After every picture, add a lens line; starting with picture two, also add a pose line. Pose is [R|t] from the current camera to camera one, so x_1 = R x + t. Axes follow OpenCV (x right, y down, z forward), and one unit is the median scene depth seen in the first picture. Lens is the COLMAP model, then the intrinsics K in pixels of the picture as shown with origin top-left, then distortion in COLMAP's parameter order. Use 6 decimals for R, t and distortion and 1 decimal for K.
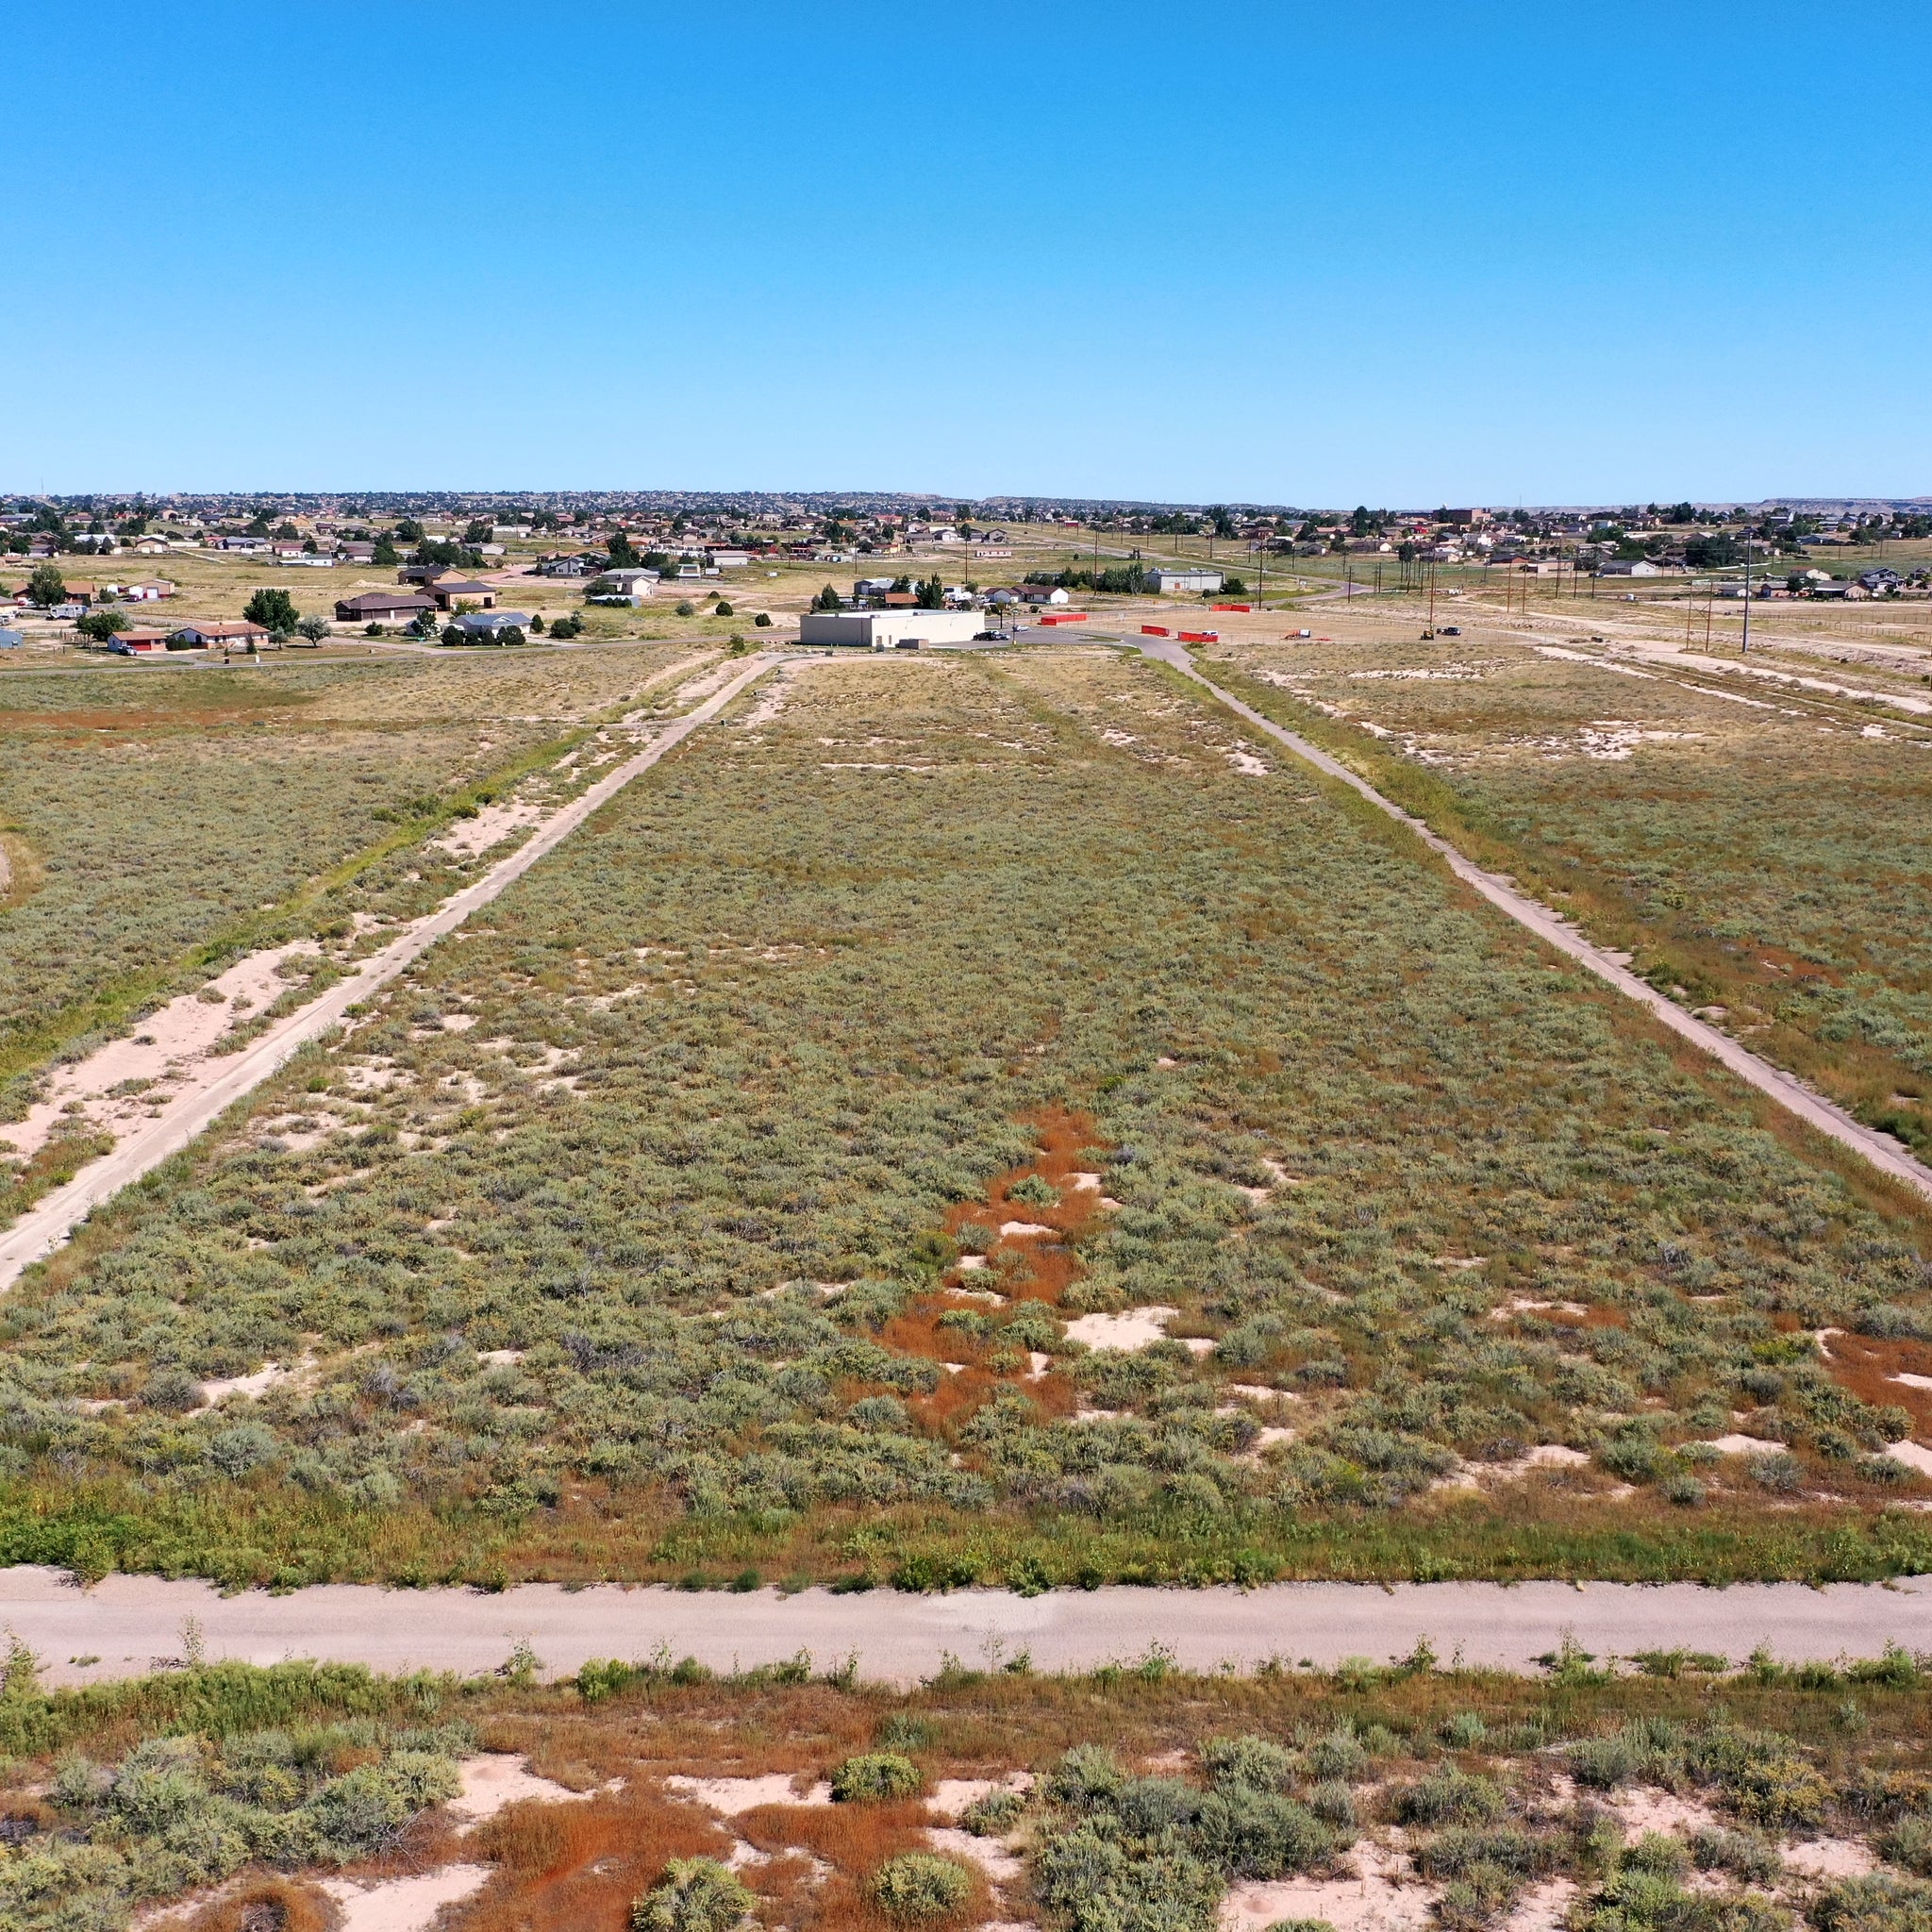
lens RADIAL K [[2276.7, 0, 964.2], [0, 2276.7, 977.0], [0, 0, 1]] dist [-0.002516, 0.000000]
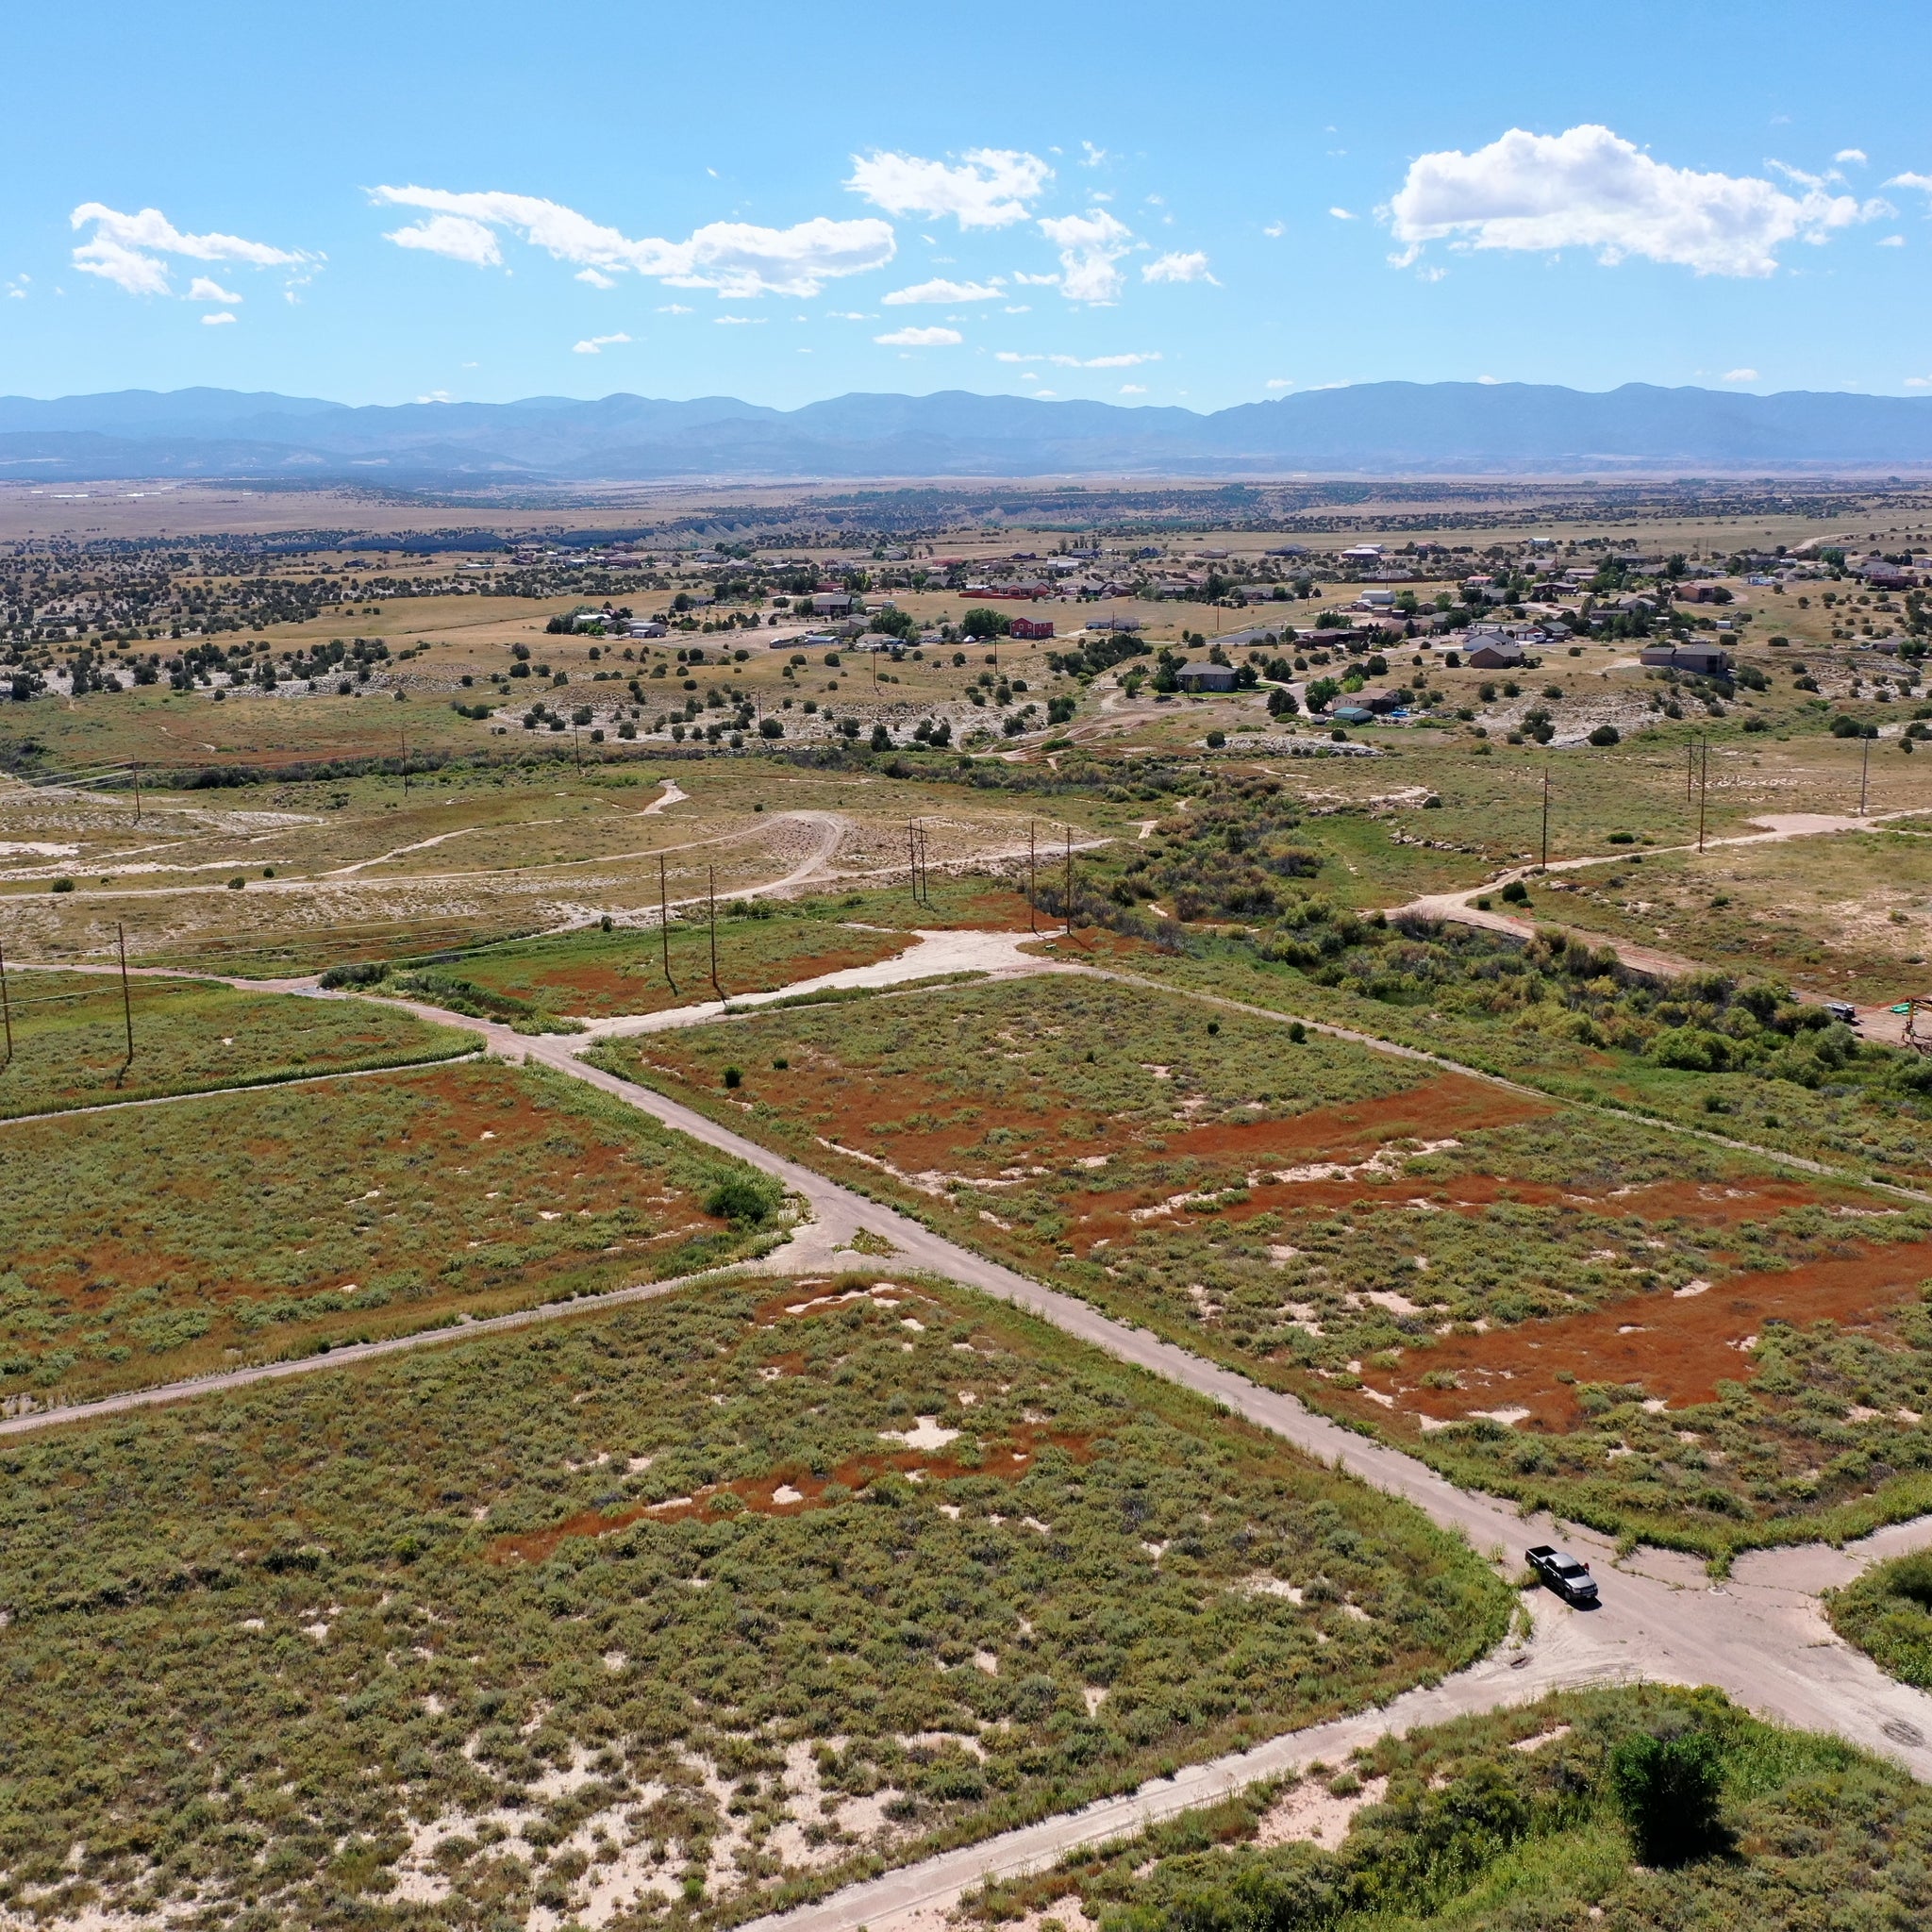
lens RADIAL K [[2276.7, 0, 969.2], [0, 2276.7, 966.9], [0, 0, 1]] dist [-0.002516, 0.000000]
pose [[-0.514367, -0.166563, 0.841239, -1.249479], [0.187357, 0.935433, 0.299770, -0.648508], [-0.836854, 0.311804, -0.449949, 1.467283]]
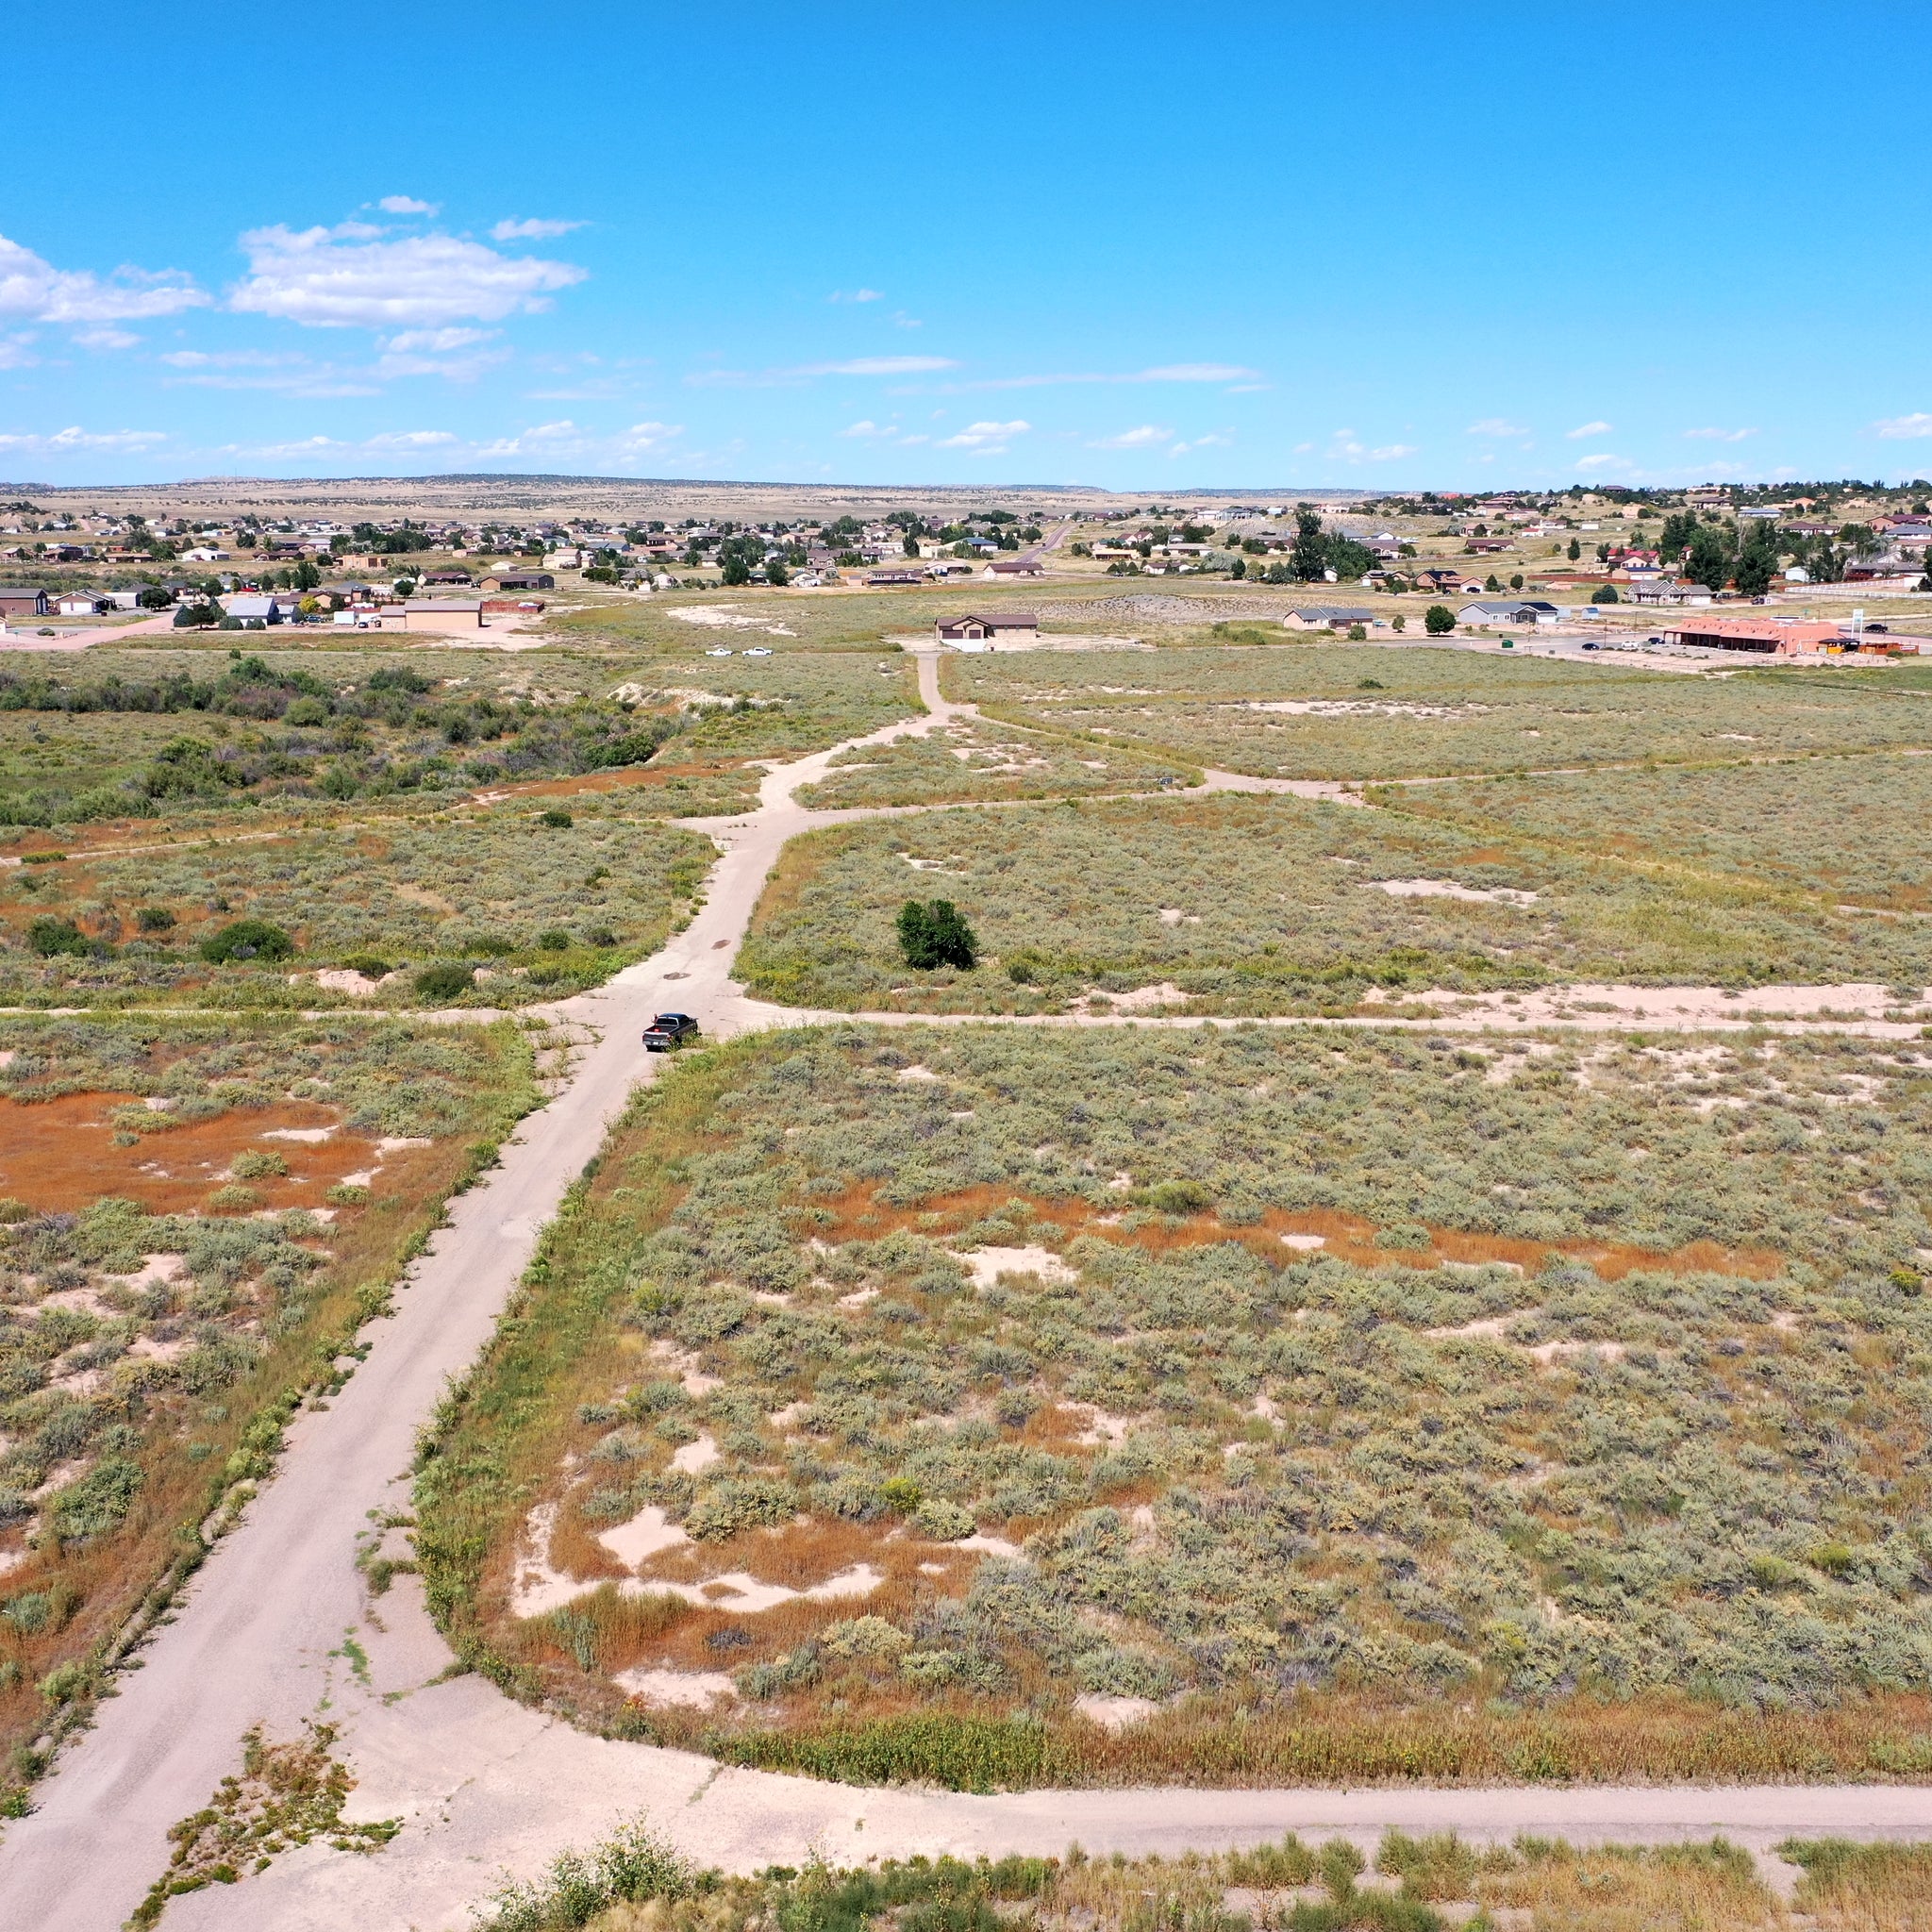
lens RADIAL K [[2276.7, 0, 967.8], [0, 2276.7, 968.1], [0, 0, 1]] dist [-0.002516, 0.000000]
pose [[-0.039938, 0.196935, -0.979603, 0.985293], [-0.204307, 0.958063, 0.200935, -0.174863], [0.978092, 0.208165, 0.001972, 0.827494]]
